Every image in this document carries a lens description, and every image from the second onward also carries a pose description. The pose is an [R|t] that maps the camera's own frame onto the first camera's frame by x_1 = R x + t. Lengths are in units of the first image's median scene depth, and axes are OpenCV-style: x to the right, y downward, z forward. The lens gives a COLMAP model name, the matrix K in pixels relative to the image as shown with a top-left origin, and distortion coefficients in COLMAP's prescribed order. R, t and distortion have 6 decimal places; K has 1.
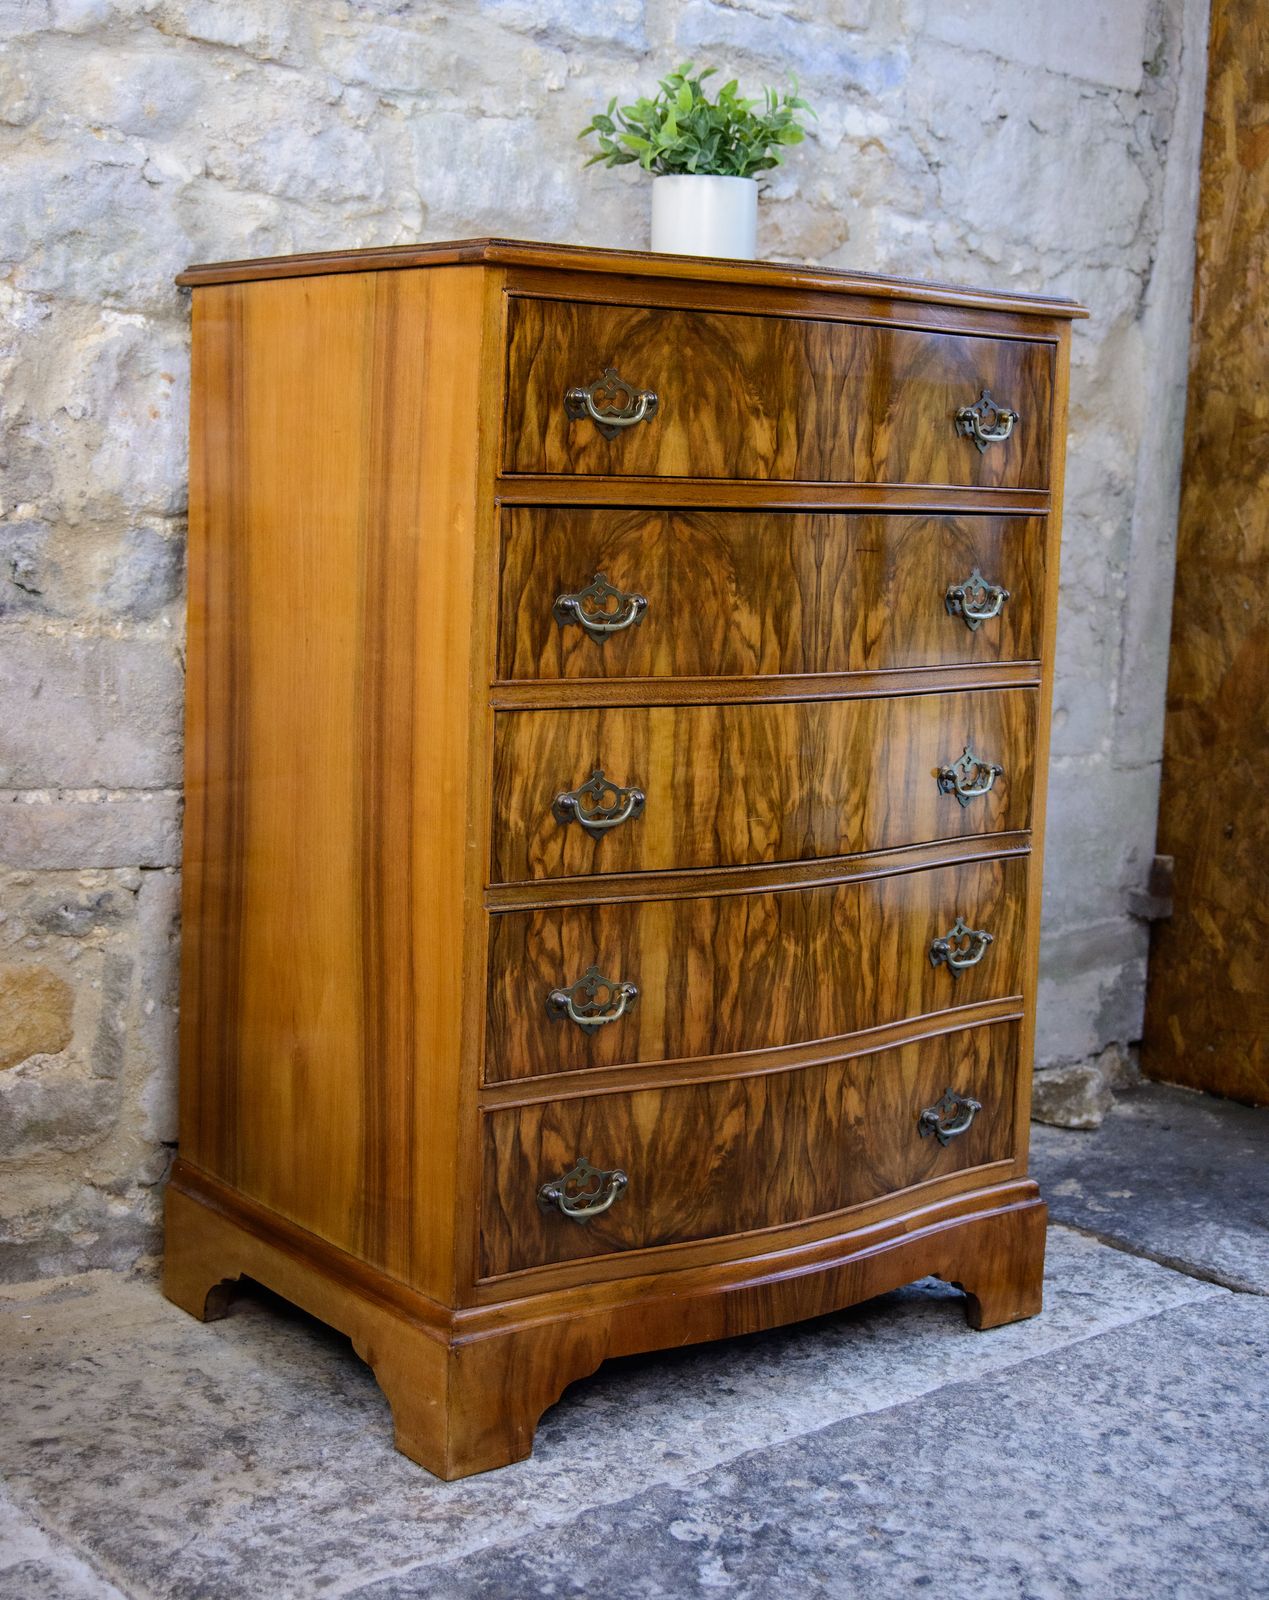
lens RADIAL K [[2331.0, 0, 638.2], [0, 2331.0, 676.9], [0, 0, 1]] dist [-0.021139, 0.035112]
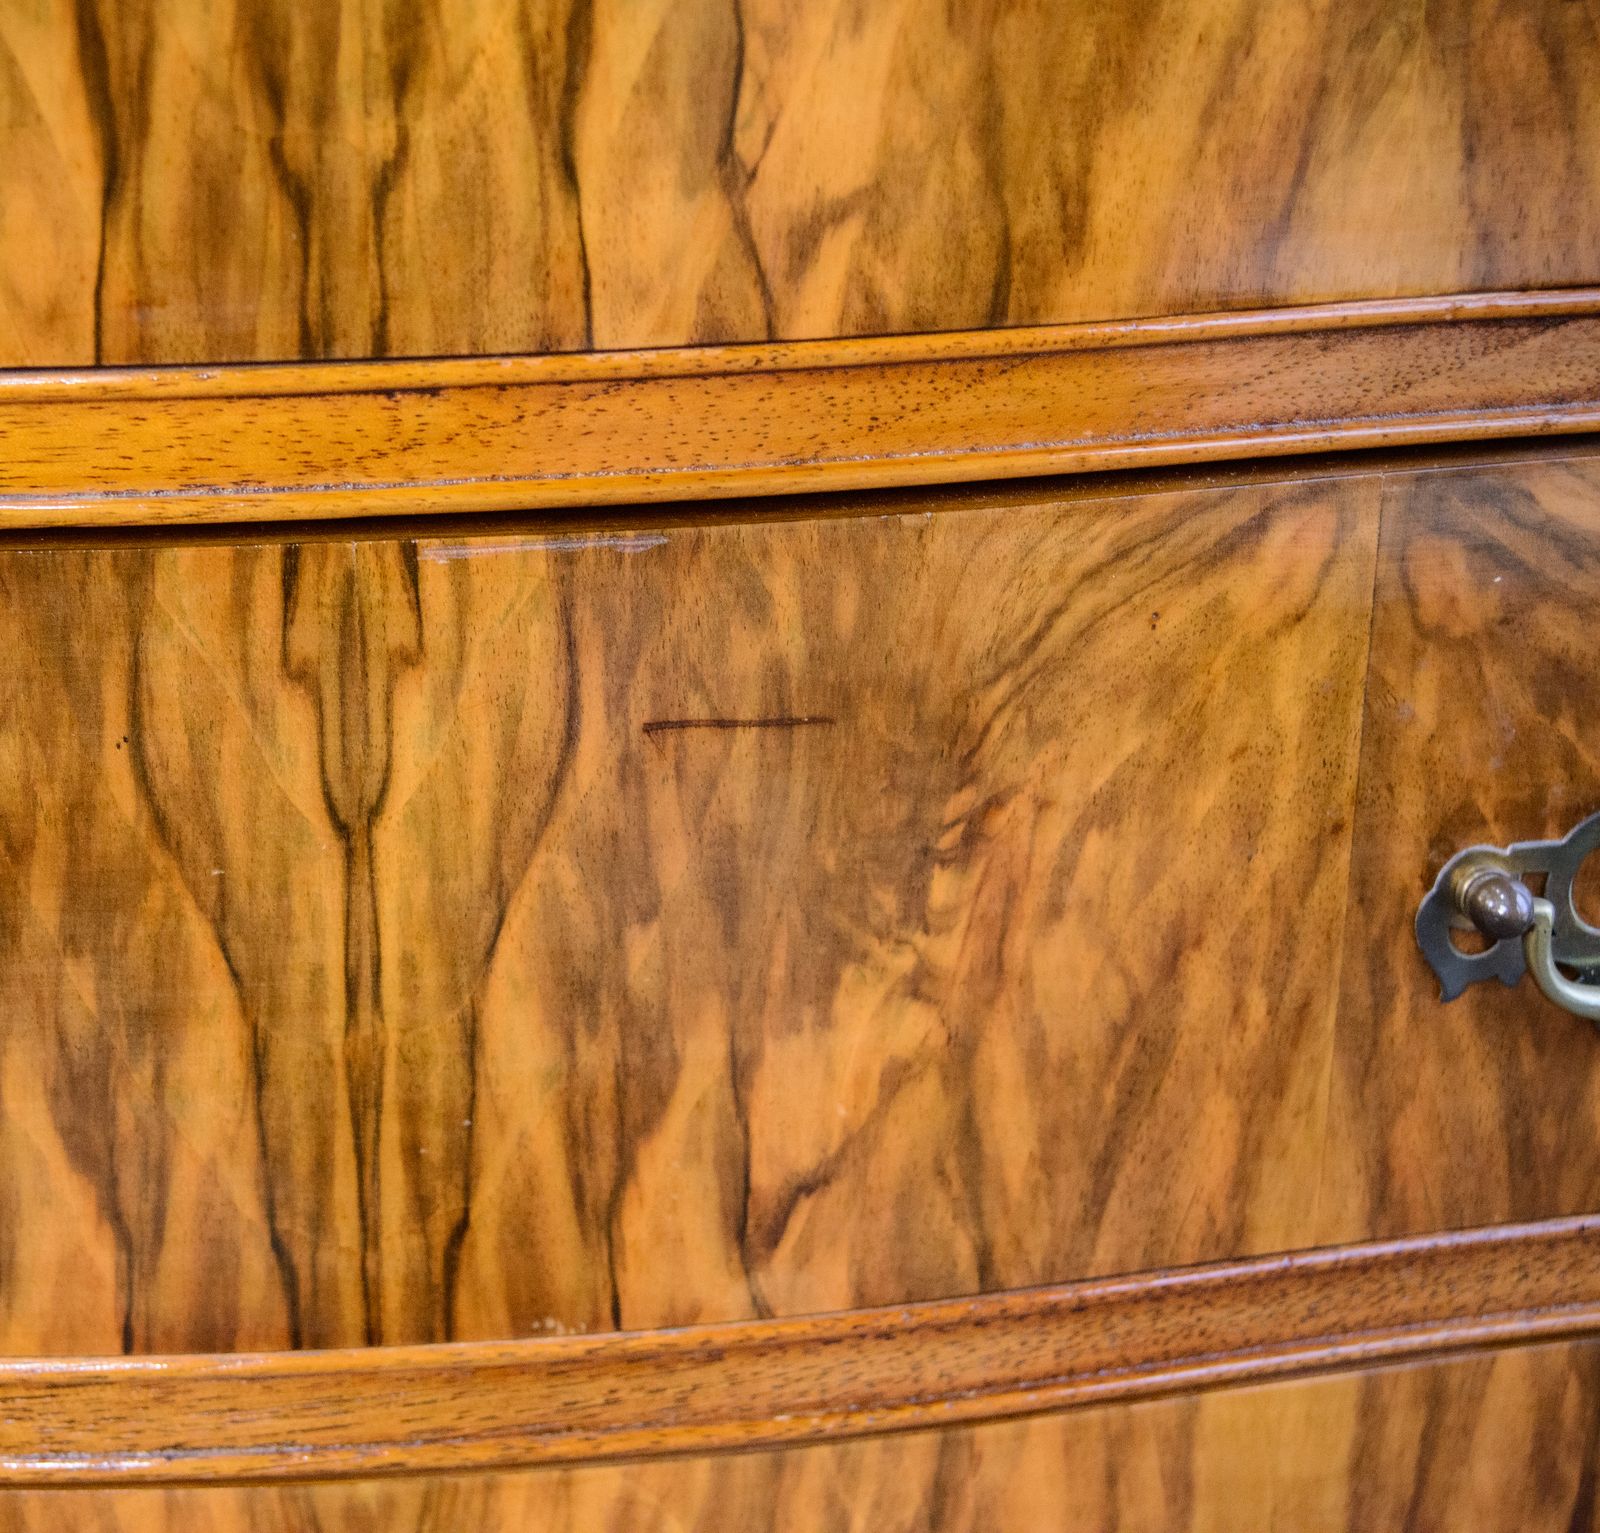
lens RADIAL K [[3140.8, 0, 453.5], [0, 3140.8, 766.4], [0, 0, 1]] dist [-0.018314, 0.017819]
pose [[0.823663, 0.172294, -0.540272, 0.210901], [-0.006826, 0.955670, 0.294359, -0.121615], [0.567038, -0.238765, 0.788327, 0.819156]]
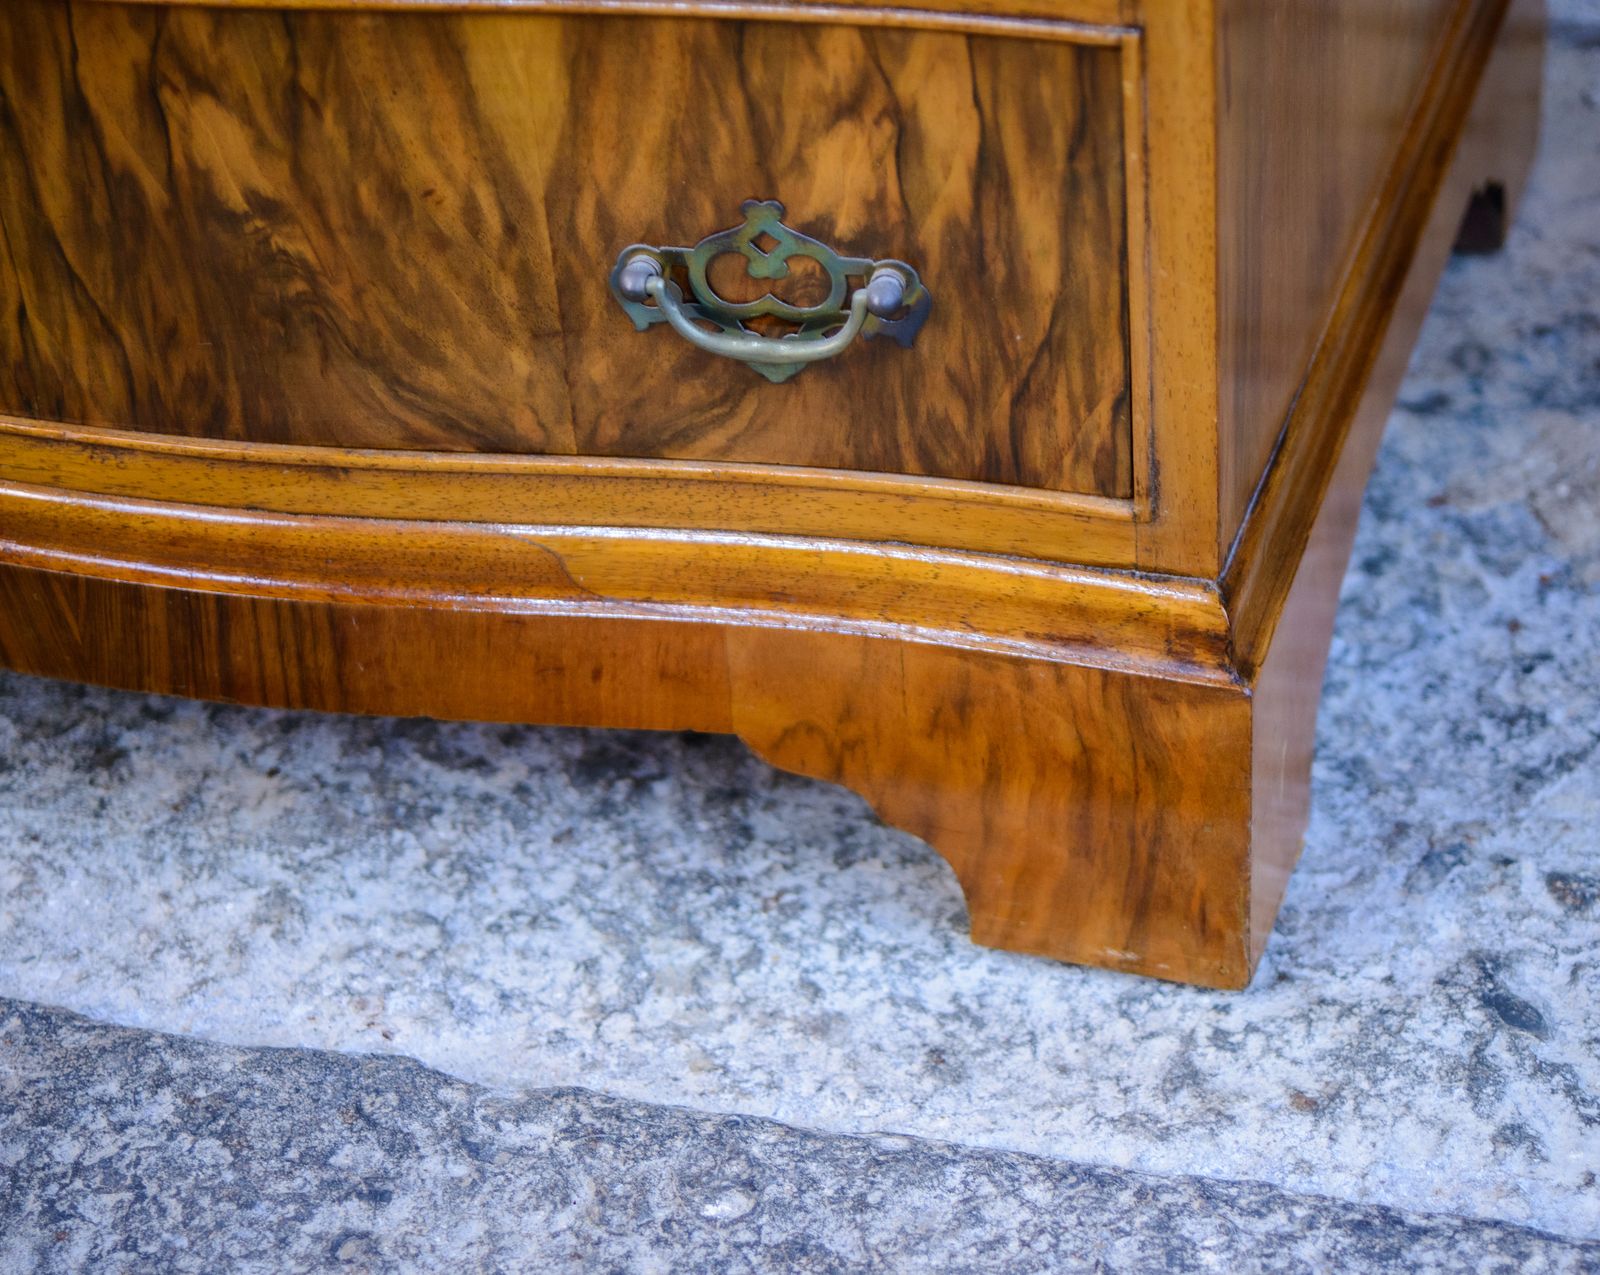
lens RADIAL K [[3530.2, 0, 953.3], [0, 3530.2, 631.6], [0, 0, 1]] dist [0.075379, 0.079494]
pose [[0.573226, 0.443757, -0.688834, 0.506412], [-0.003215, 0.841870, 0.539670, -0.009613], [0.819391, -0.307138, 0.484009, 0.877520]]
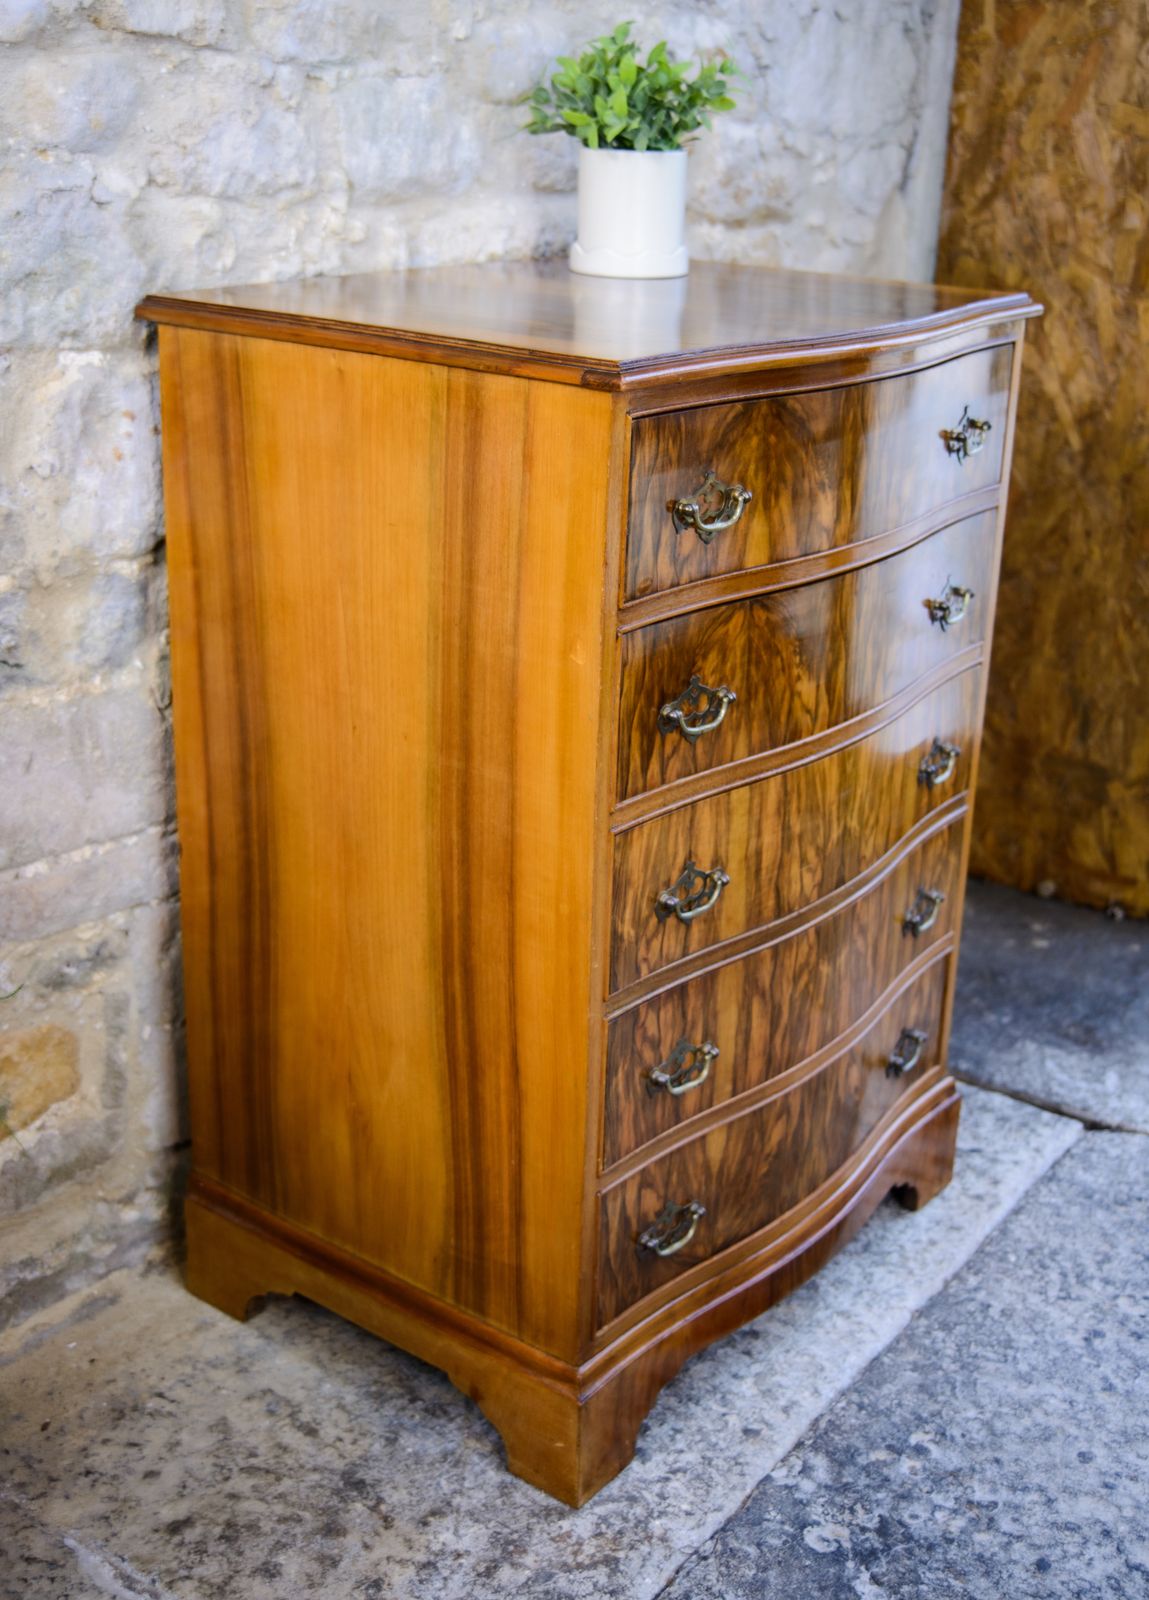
lens RADIAL K [[1955.2, 0, 579.8], [0, 1955.2, 744.5], [0, 0, 1]] dist [-0.045521, 0.045339]
pose [[0.968160, -0.088287, 0.234248, -0.244703], [0.026386, 0.966522, 0.255223, -0.215330], [-0.248939, -0.240916, 0.938077, 0.218645]]
